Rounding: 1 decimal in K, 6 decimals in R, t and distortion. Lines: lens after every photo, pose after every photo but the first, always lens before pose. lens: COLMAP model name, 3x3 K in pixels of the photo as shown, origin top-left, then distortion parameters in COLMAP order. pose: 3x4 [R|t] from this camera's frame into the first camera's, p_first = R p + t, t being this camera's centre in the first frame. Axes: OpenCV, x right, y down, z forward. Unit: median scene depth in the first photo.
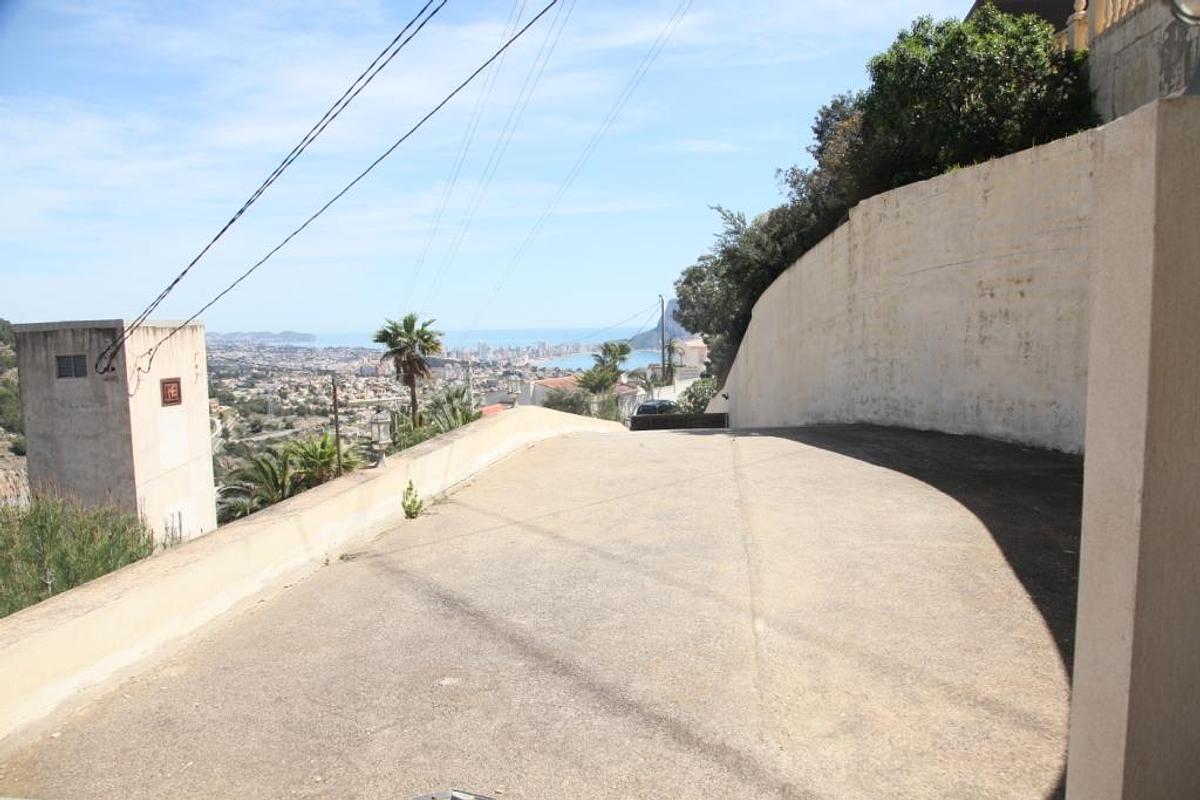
lens RADIAL K [[786.2, 0, 600.0], [0, 786.2, 400.0], [0, 0, 1]] dist [-0.128844, 0.079967]
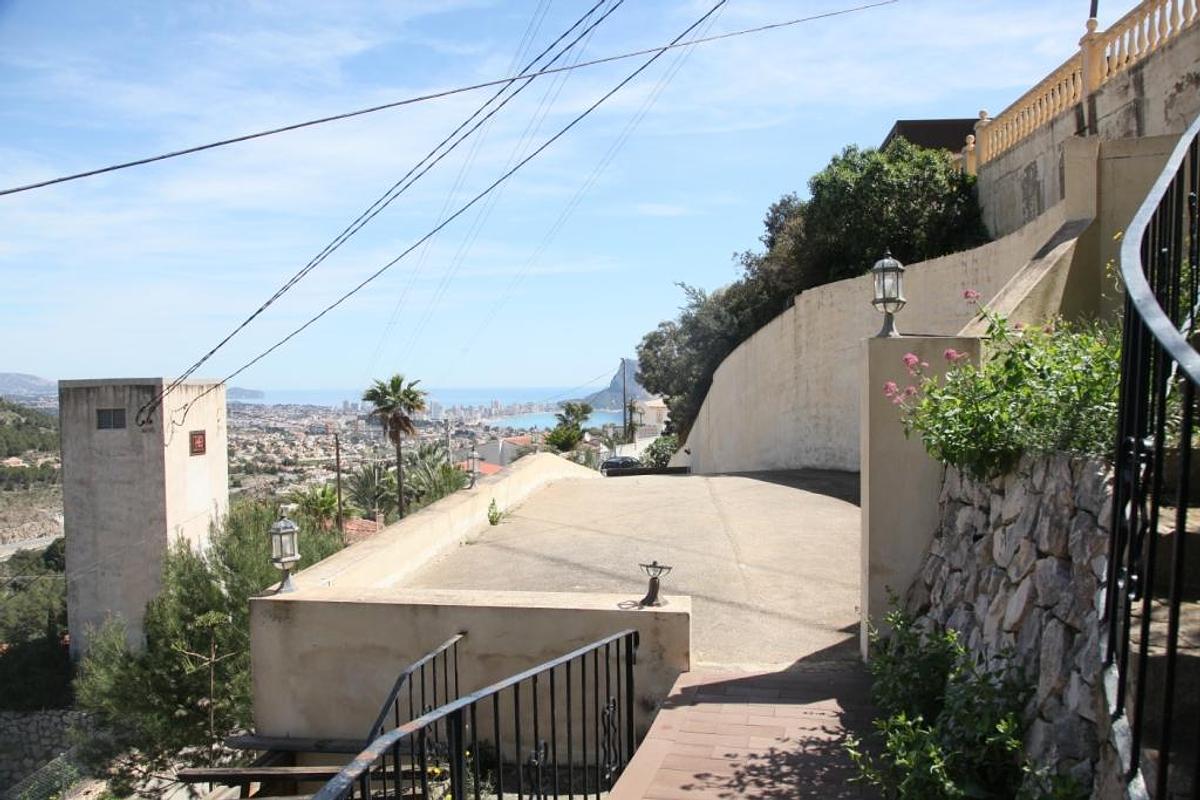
lens RADIAL K [[786.2, 0, 600.0], [0, 786.2, 400.0], [0, 0, 1]] dist [-0.128844, 0.079967]
pose [[0.998228, 0.005879, 0.059210, -0.036483], [-0.001366, 0.997108, -0.075985, 0.008786], [-0.059486, 0.075769, 0.995349, -0.124967]]
